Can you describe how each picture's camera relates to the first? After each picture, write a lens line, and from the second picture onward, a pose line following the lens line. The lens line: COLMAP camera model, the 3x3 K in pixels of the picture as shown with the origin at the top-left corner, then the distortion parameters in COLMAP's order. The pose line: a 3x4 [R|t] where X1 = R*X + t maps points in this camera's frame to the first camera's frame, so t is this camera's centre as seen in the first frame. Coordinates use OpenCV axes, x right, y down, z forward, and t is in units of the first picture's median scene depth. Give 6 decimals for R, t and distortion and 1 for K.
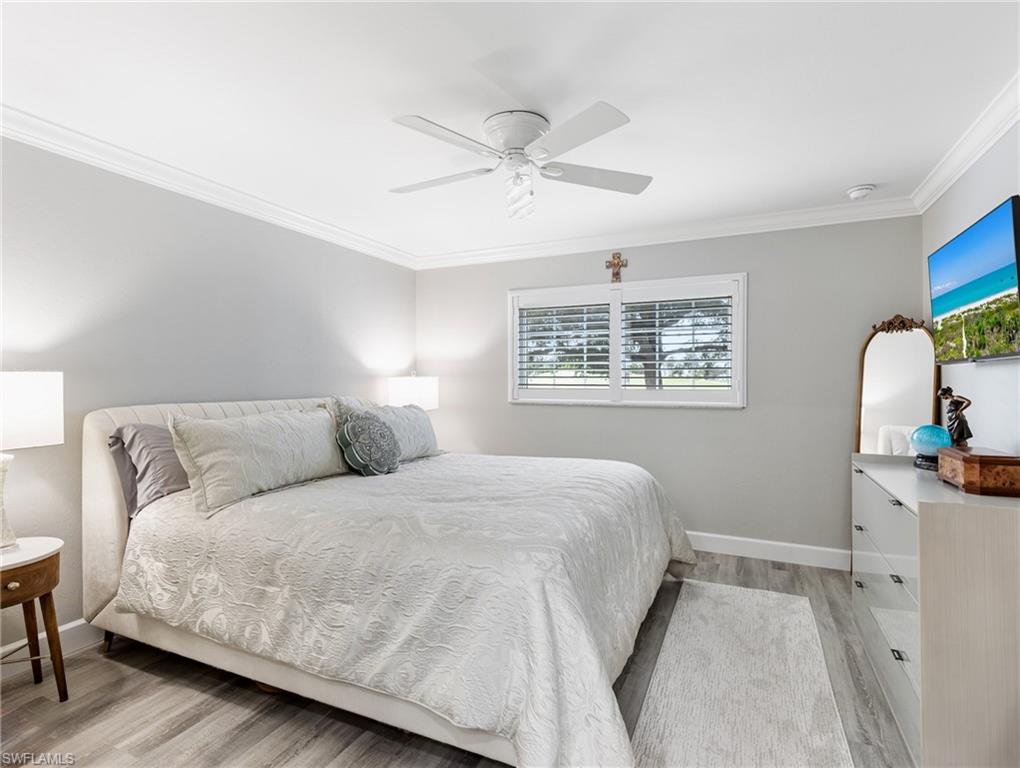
lens RADIAL K [[518.6, 0, 472.9], [0, 518.6, 381.0], [0, 0, 1]] dist [0.008190, -0.002467]
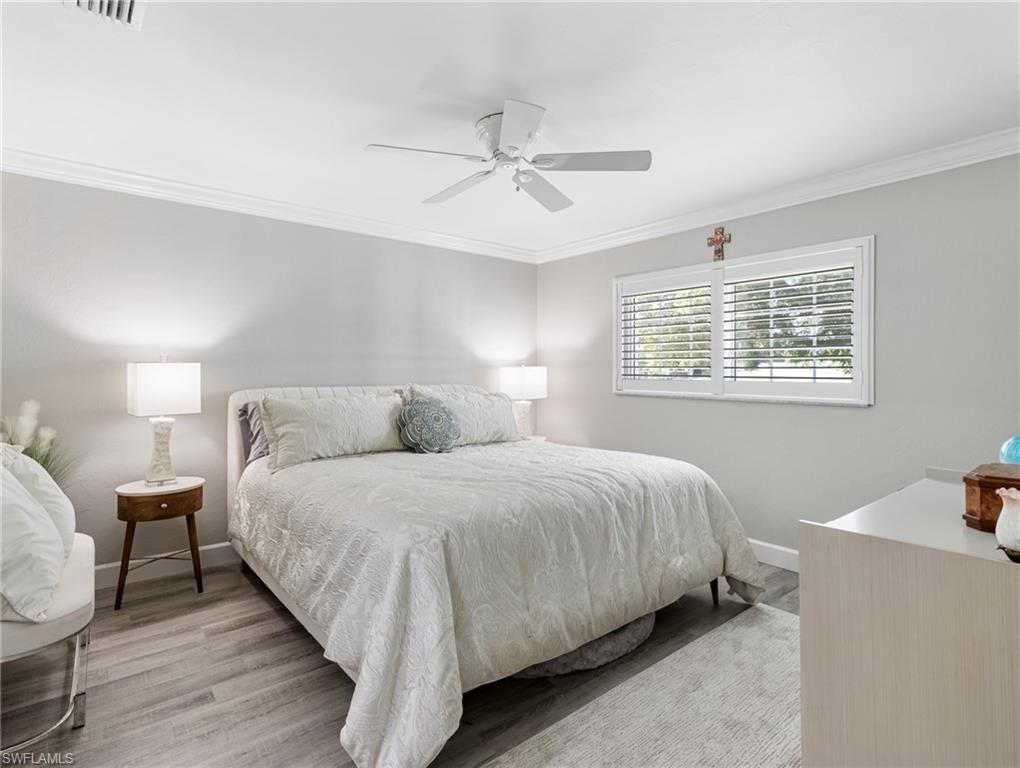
lens RADIAL K [[518.6, 0, 494.0], [0, 518.6, 366.9], [0, 0, 1]] dist [0.008190, -0.002467]
pose [[0.901746, 0.000154, -0.432267, 0.437294], [-0.004107, 0.999958, -0.008211, 0.001845], [0.432248, 0.009180, 0.901708, 0.042889]]
